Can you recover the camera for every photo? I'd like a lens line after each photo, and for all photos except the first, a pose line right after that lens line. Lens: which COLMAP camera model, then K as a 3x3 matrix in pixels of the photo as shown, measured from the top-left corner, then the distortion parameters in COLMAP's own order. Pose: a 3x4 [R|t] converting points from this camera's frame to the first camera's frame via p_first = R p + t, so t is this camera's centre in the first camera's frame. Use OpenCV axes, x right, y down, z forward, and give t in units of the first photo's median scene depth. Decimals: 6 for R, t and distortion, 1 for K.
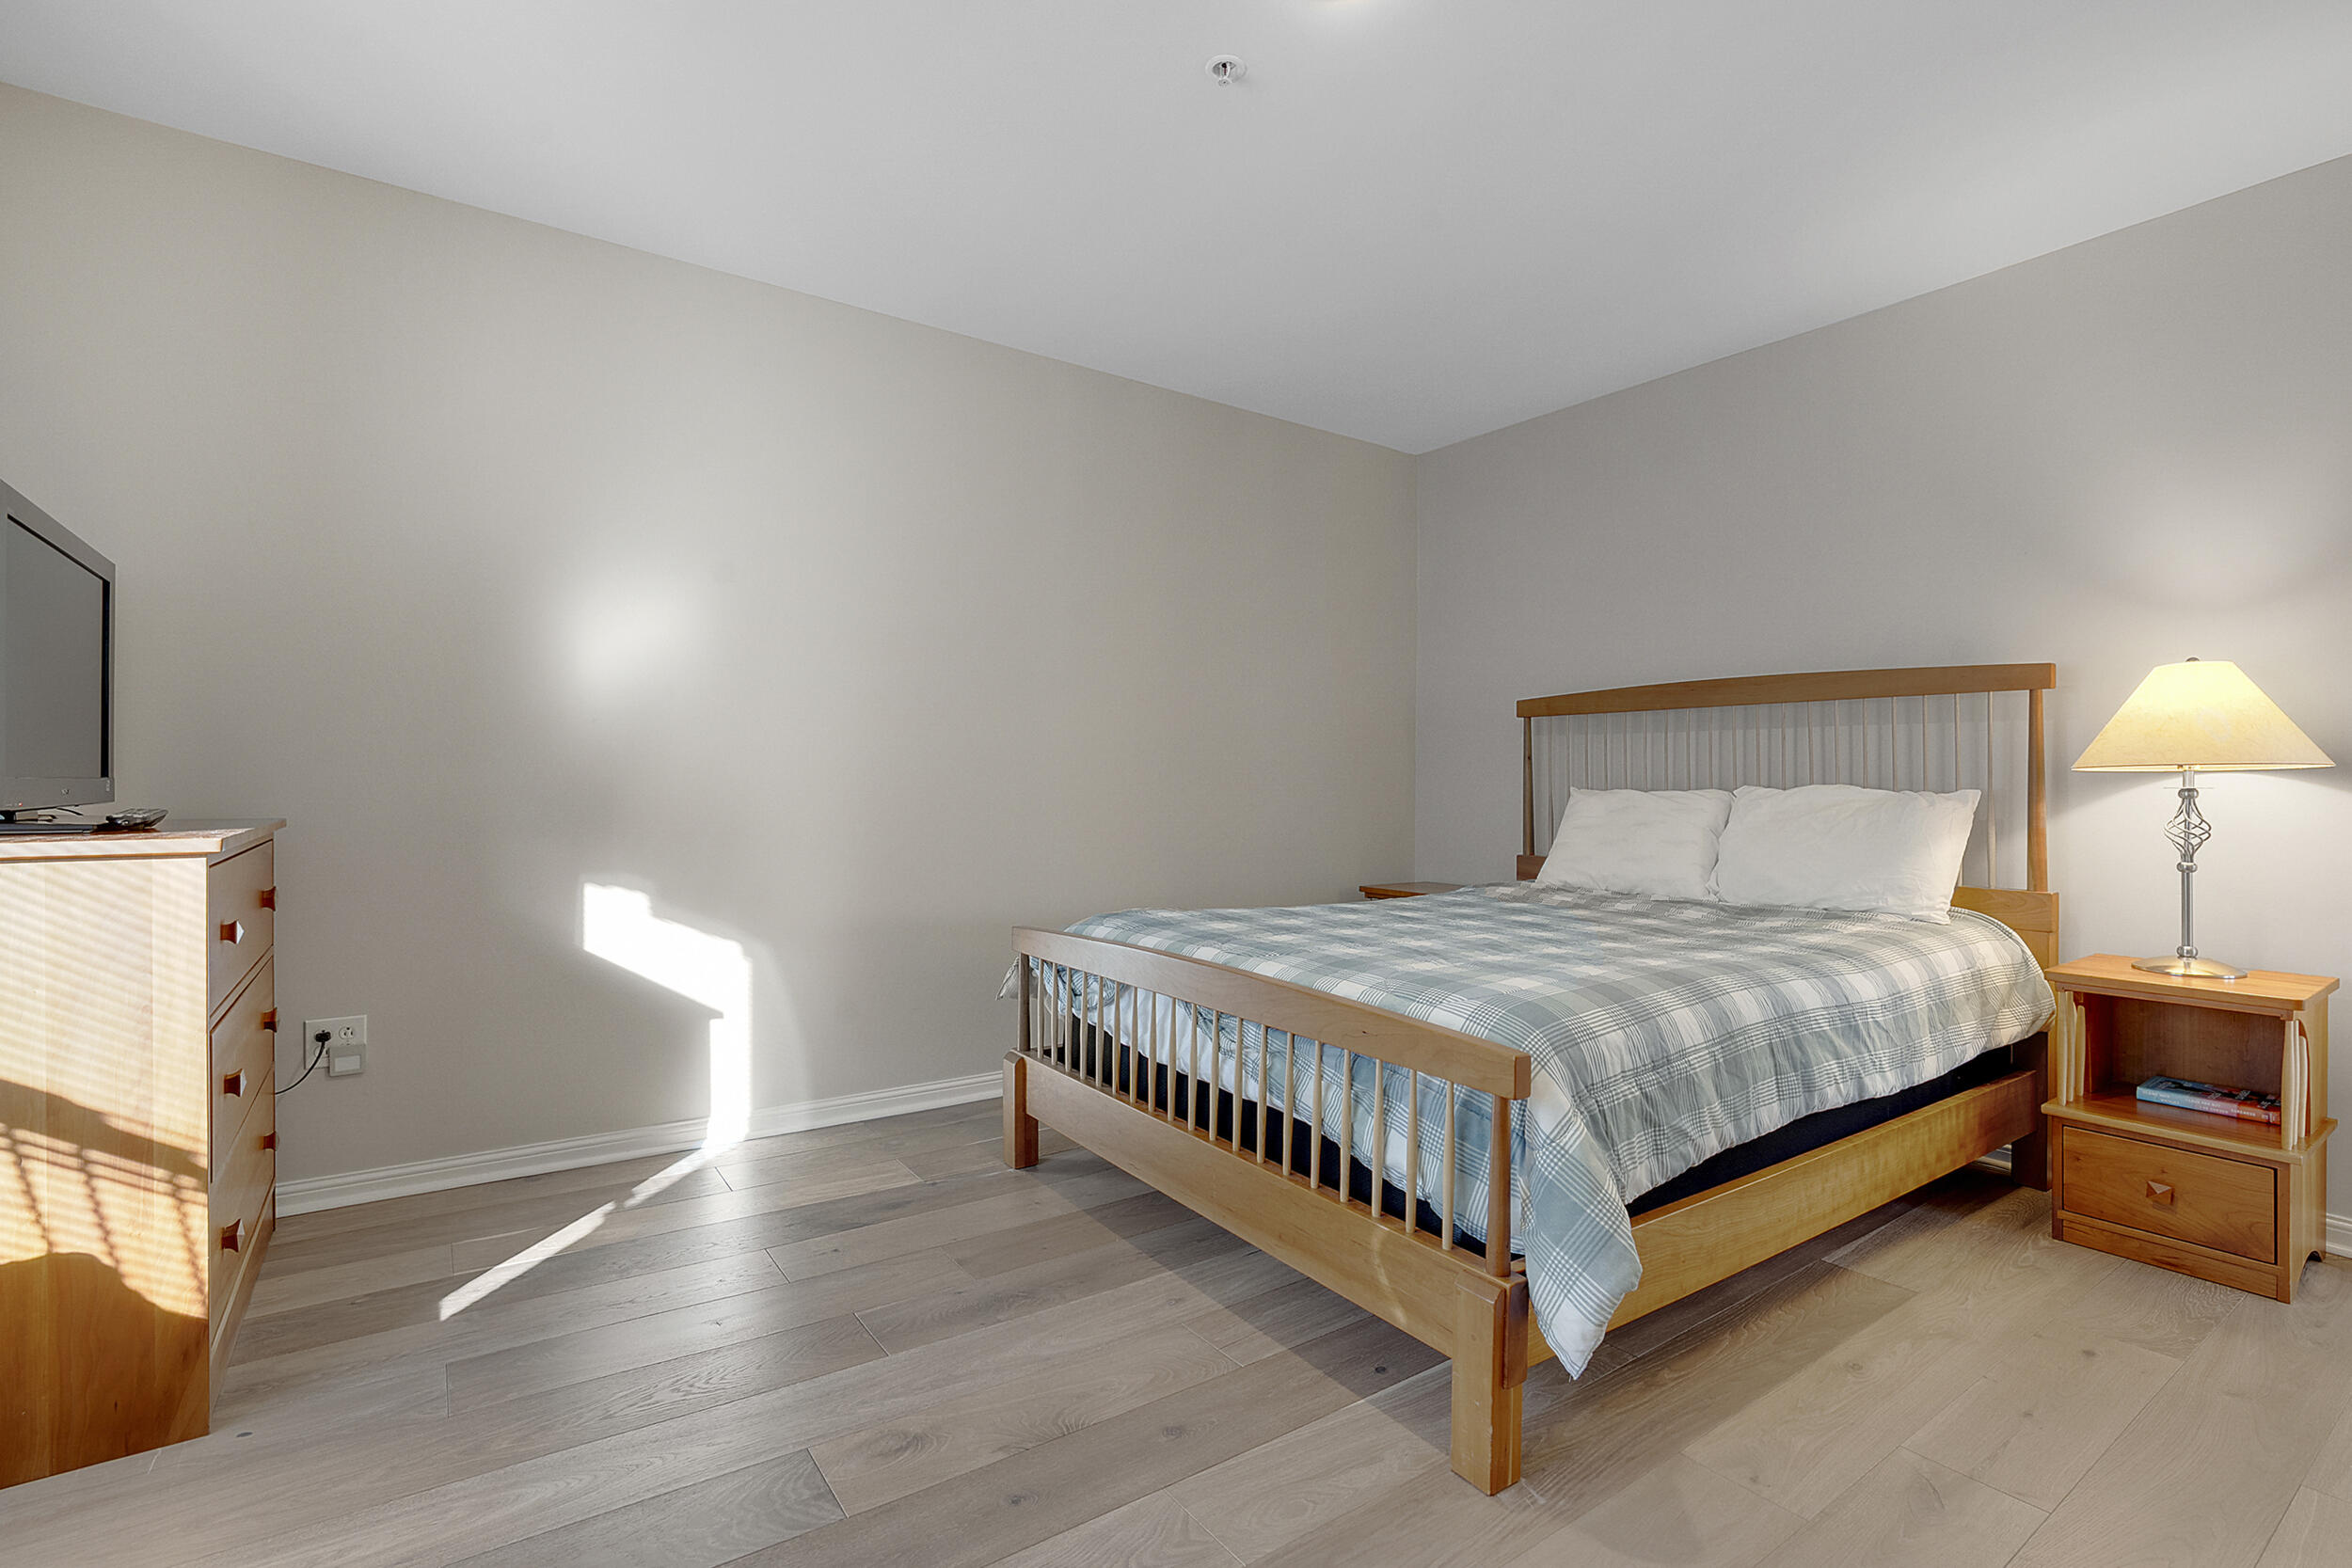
lens RADIAL K [[1058.3, 0, 1152.1], [0, 1058.3, 785.2], [0, 0, 1]] dist [-0.009239, 0.001728]
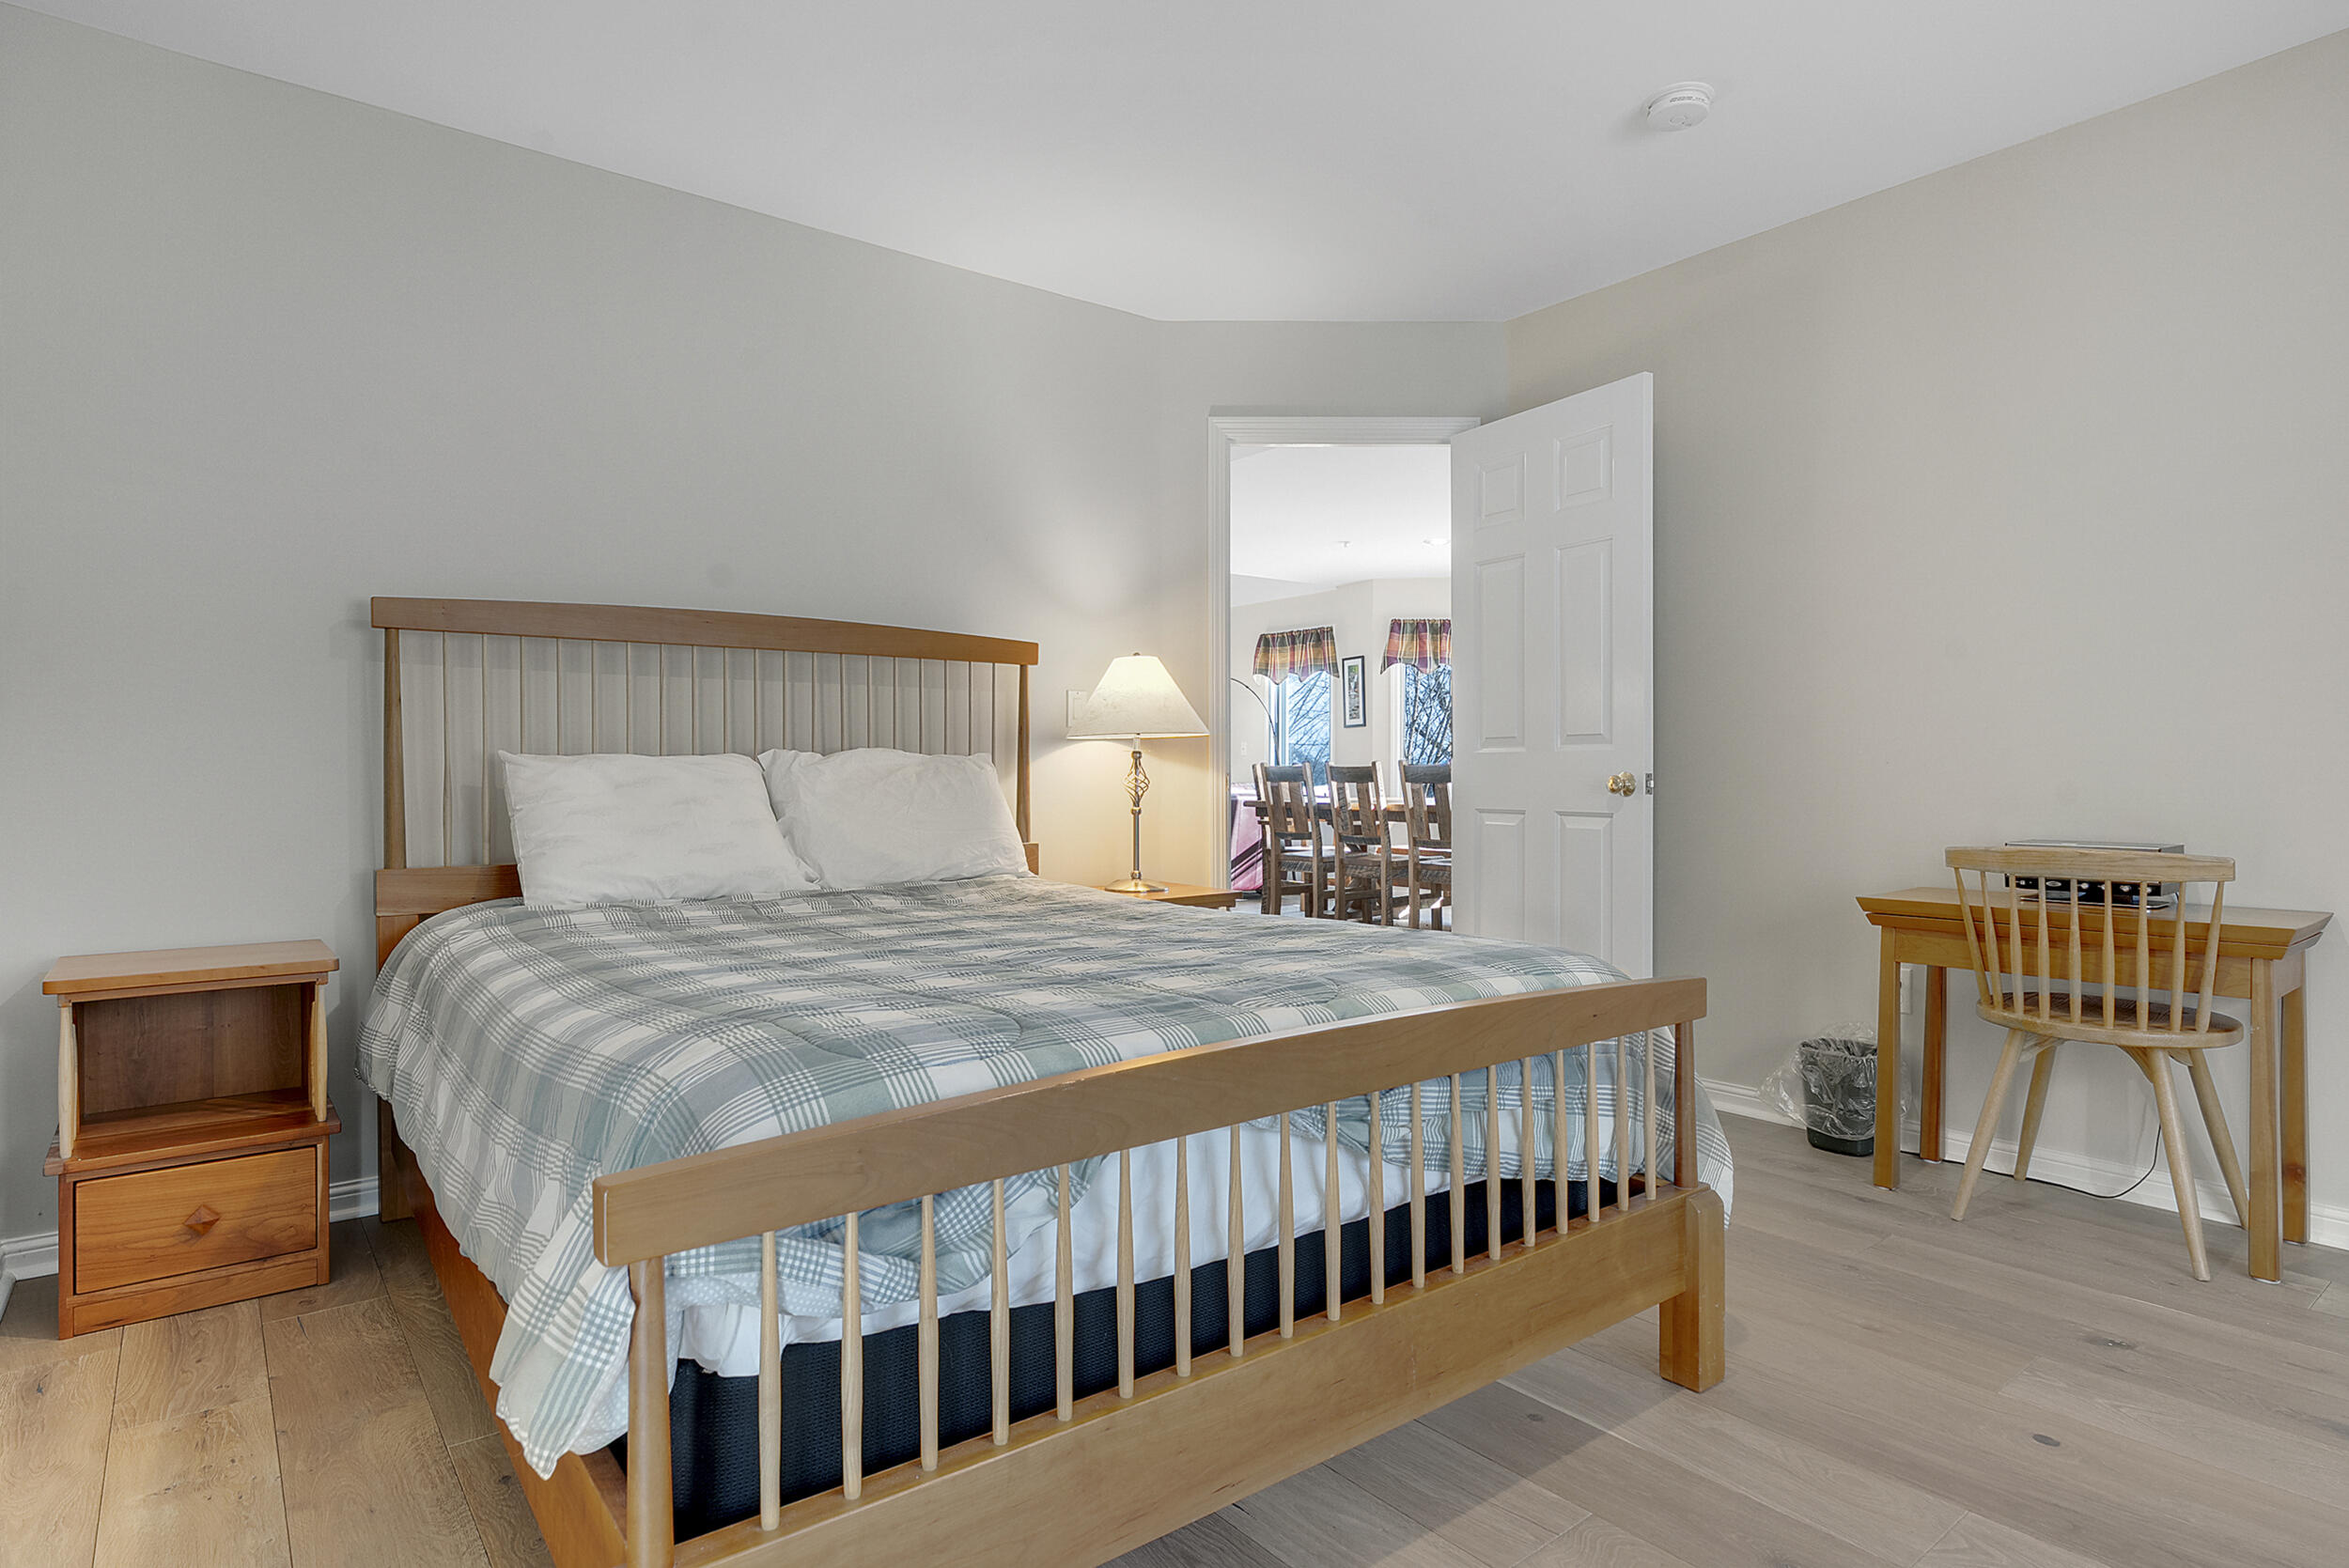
lens RADIAL K [[1289.8, 0, 1154.8], [0, 1289.8, 765.4], [0, 0, 1]] dist [-0.003986, 0.000012]
pose [[-0.060958, -0.003588, 0.998134, -0.562474], [0.004309, 0.999983, 0.003858, 0.013435], [-0.998131, 0.004536, -0.060942, 0.958494]]
